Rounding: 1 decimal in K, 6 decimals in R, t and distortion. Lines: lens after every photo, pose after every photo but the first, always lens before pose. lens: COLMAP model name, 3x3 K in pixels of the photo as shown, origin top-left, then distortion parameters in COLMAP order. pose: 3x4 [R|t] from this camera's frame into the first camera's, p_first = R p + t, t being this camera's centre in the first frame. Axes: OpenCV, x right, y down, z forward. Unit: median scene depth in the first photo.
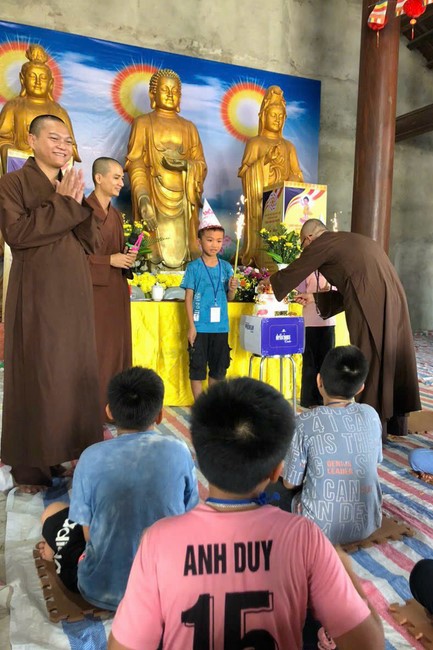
lens RADIAL K [[568.7, 0, 264.4], [0, 568.7, 298.2], [0, 0, 1]] dist [0.006800, 0.000660]
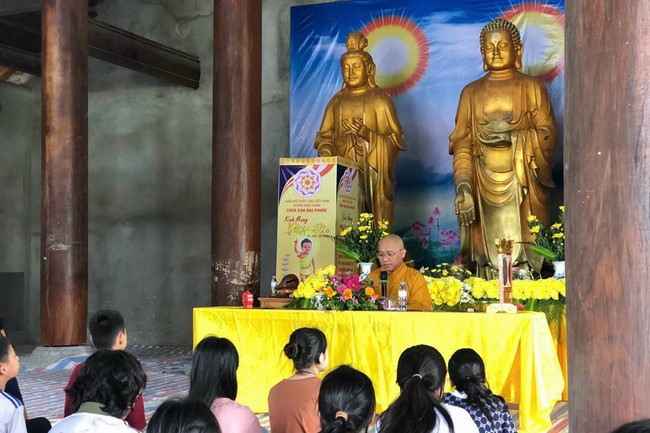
lens RADIAL K [[1079.2, 0, 340.7], [0, 1079.2, 216.6], [0, 0, 1]] dist [0.023379, 0.172357]
pose [[0.692042, -0.066180, -0.718817, 0.729765], [-0.013347, 0.994445, -0.104407, 0.028950], [0.721734, 0.081848, 0.687314, -0.165859]]
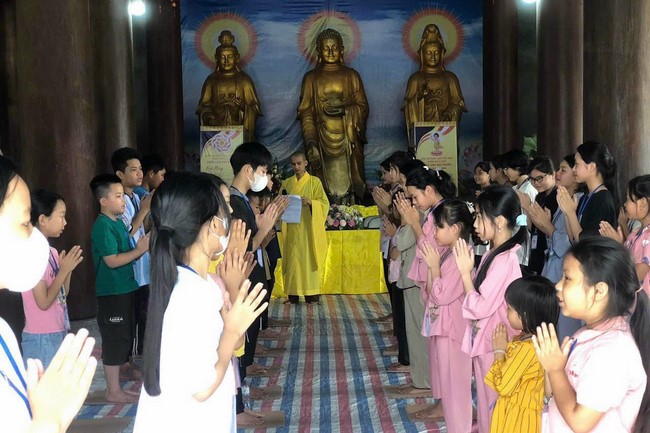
lens RADIAL K [[1156.1, 0, 325.0], [0, 1156.1, 216.5], [0, 0, 1]] dist [-0.068132, -0.091540]
pose [[0.917046, -0.036826, -0.397077, 0.741131], [0.032740, 0.999318, -0.017069, 0.022761], [0.397435, 0.002653, 0.917626, -1.168098]]
